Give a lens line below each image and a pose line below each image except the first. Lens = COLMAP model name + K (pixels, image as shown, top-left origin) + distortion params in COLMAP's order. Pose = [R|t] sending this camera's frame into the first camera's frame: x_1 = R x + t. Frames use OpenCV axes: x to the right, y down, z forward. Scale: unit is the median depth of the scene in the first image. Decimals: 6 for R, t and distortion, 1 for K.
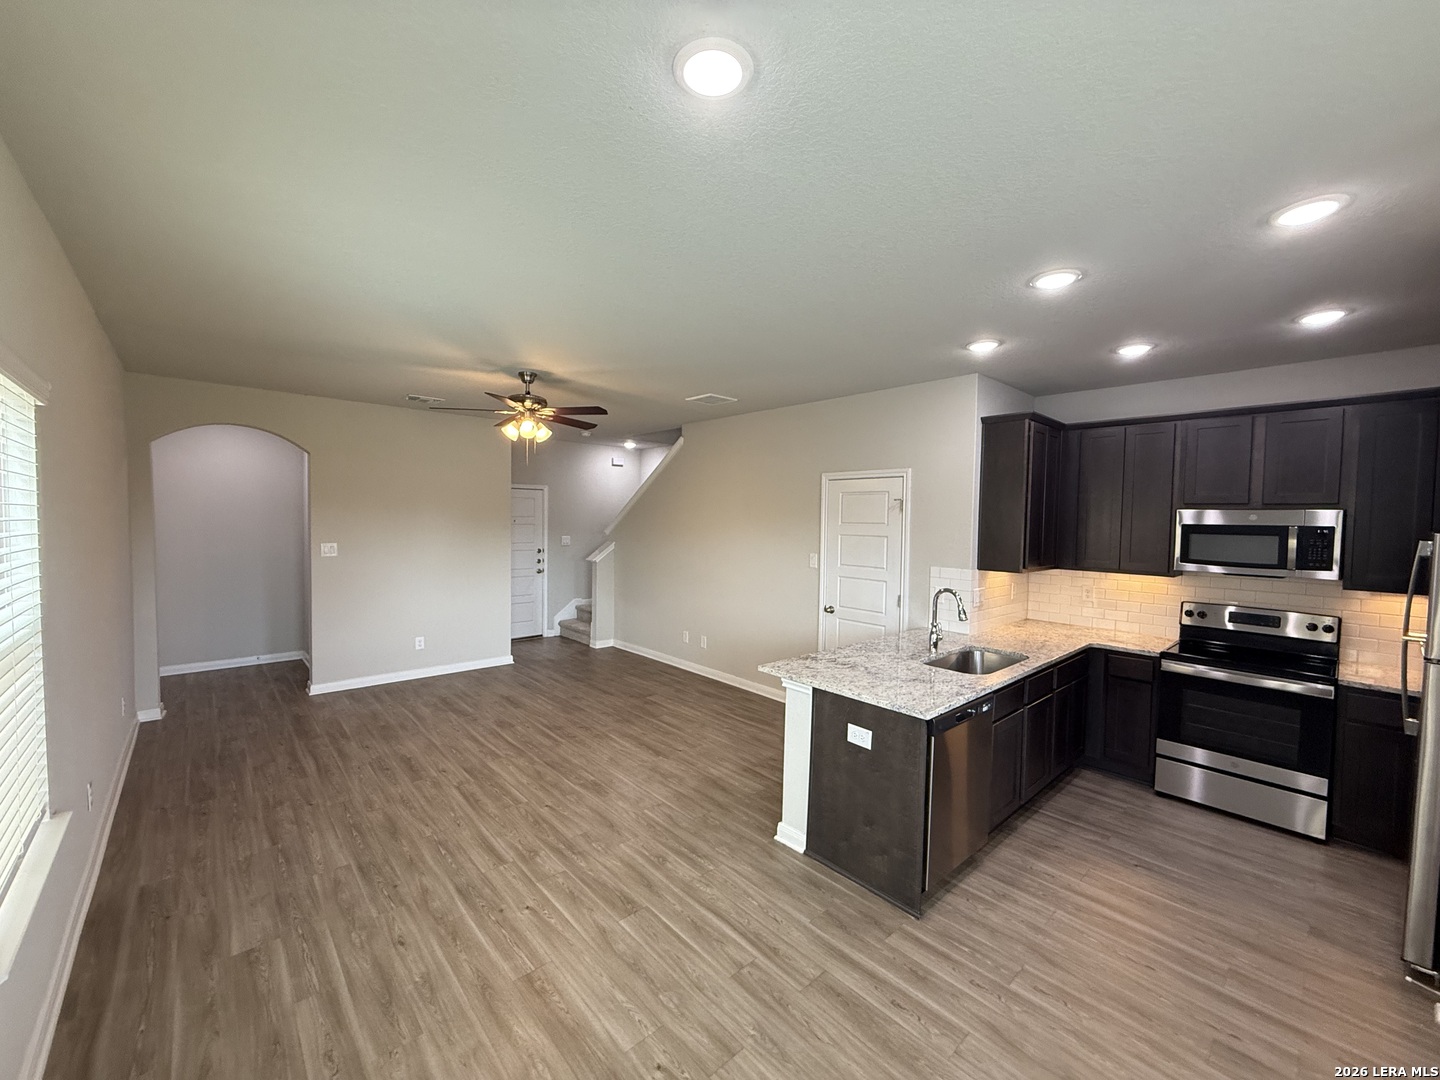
lens RADIAL K [[575.0, 0, 714.9], [0, 575.0, 537.2], [0, 0, 1]] dist [-0.001425, 0.000157]
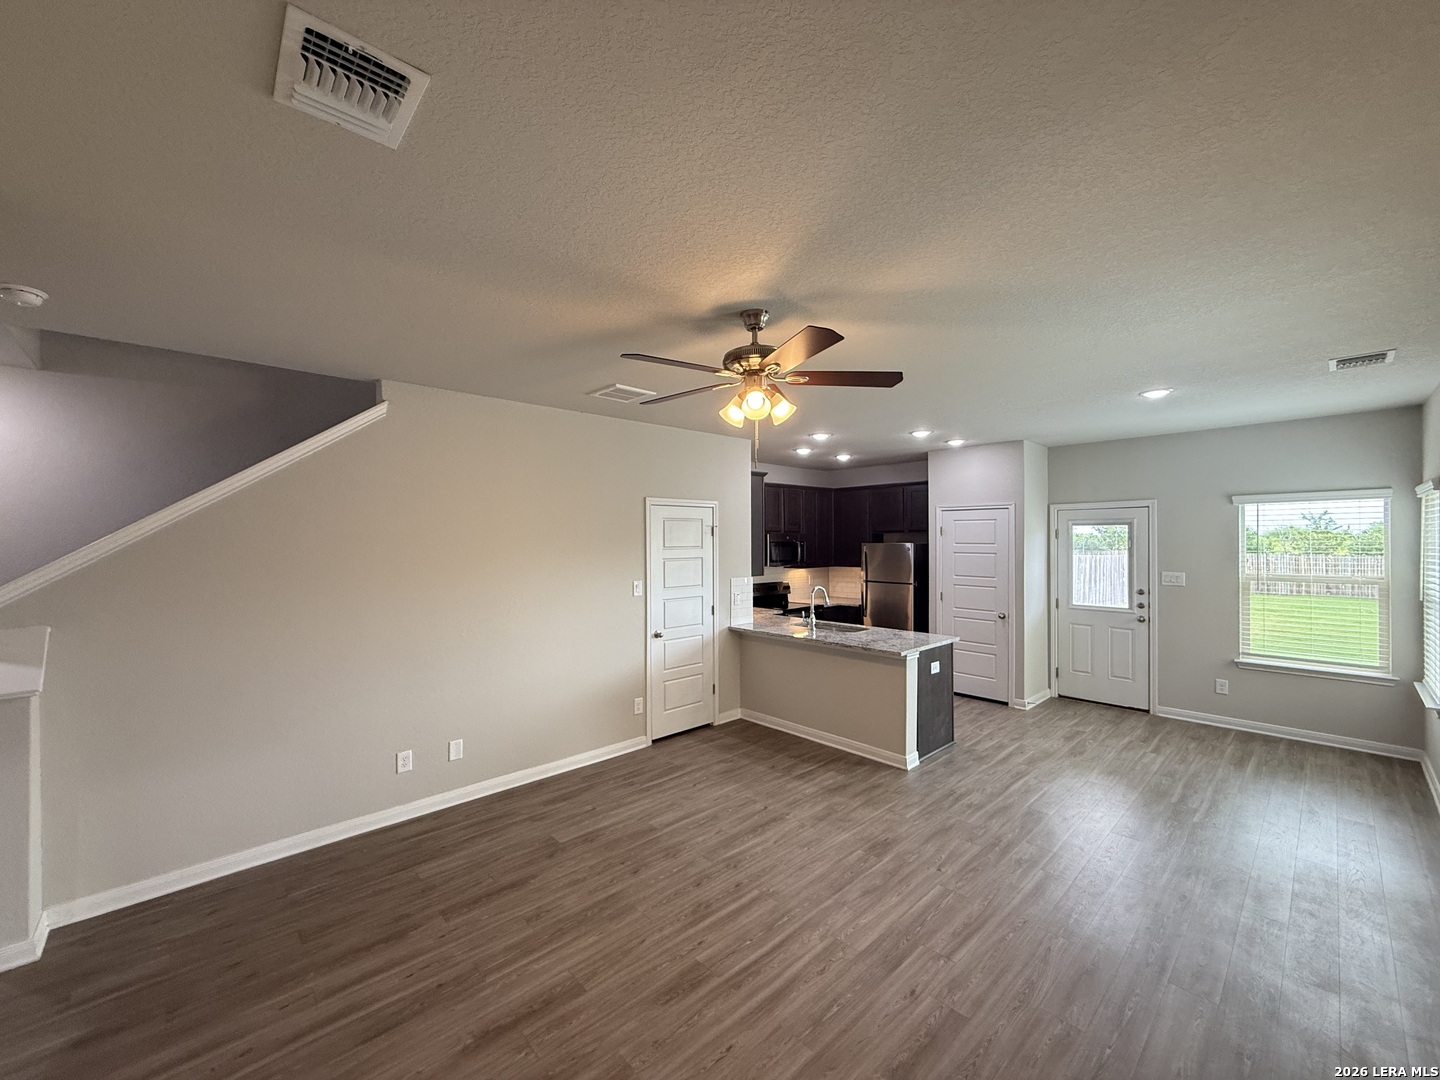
lens RADIAL K [[575.0, 0, 715.5], [0, 575.0, 539.0], [0, 0, 1]] dist [-0.001425, 0.000157]
pose [[-0.016937, -0.015329, 0.999739, -1.103393], [0.040137, 0.999066, 0.015998, -0.071424], [-0.999051, 0.040397, -0.016306, 1.261681]]
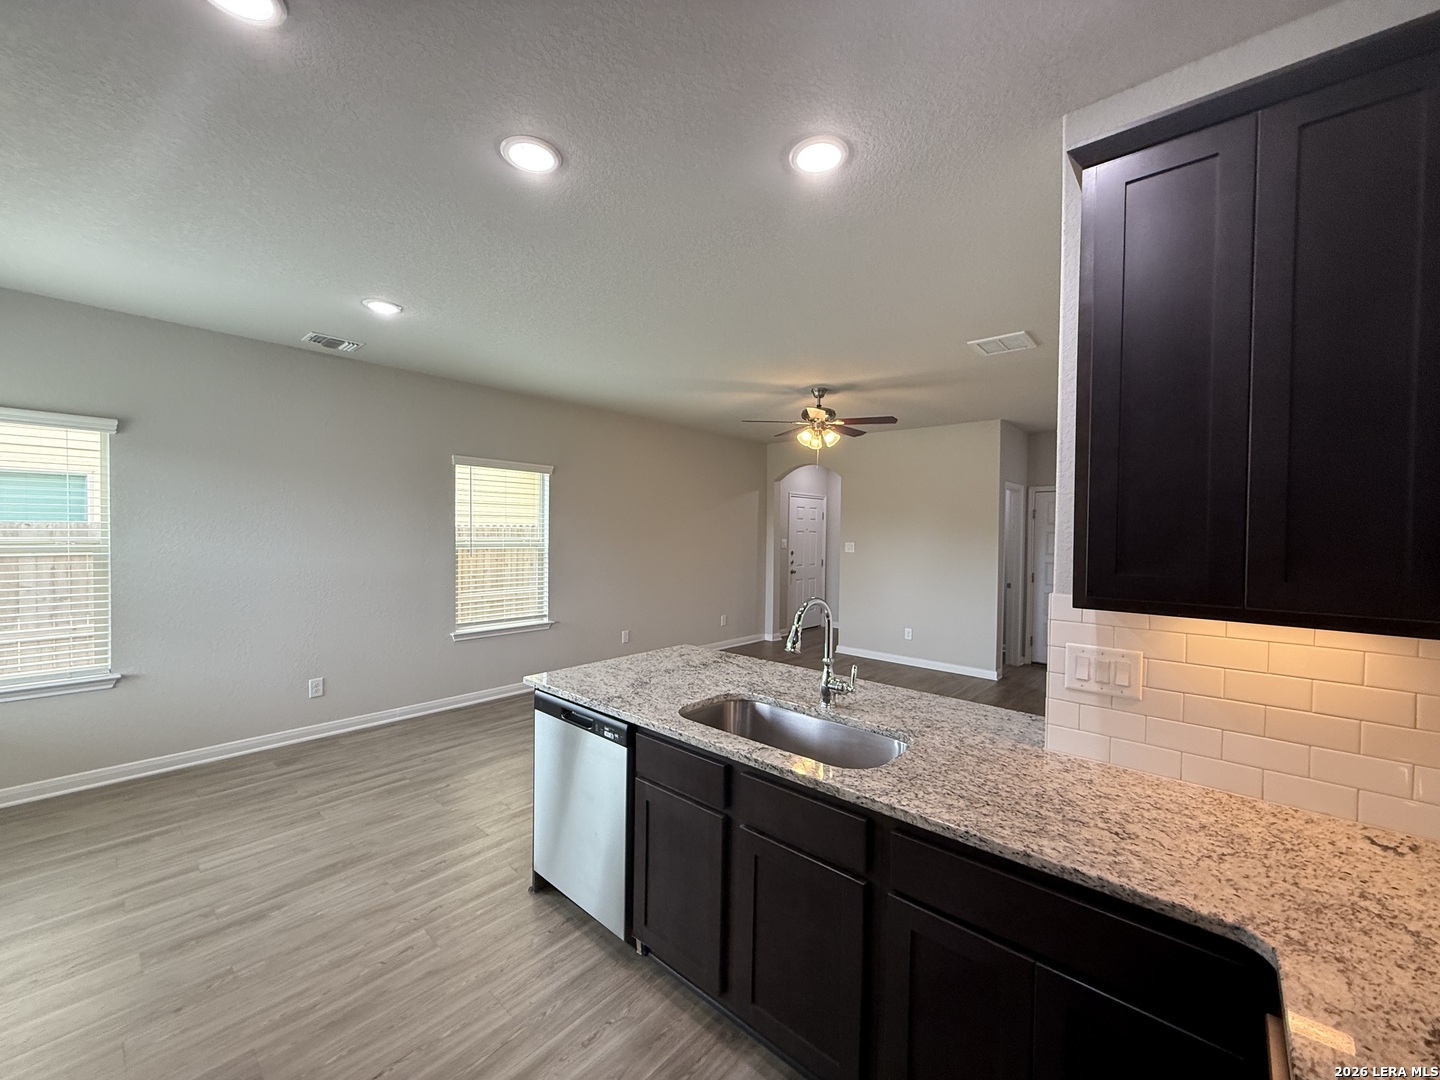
lens RADIAL K [[575.0, 0, 719.4], [0, 575.0, 541.6], [0, 0, 1]] dist [-0.001425, 0.000157]
pose [[0.116742, 0.005107, -0.993149, 0.943173], [-0.049719, 0.998763, -0.000708, 0.036246], [0.991917, 0.049461, 0.116851, 0.811159]]
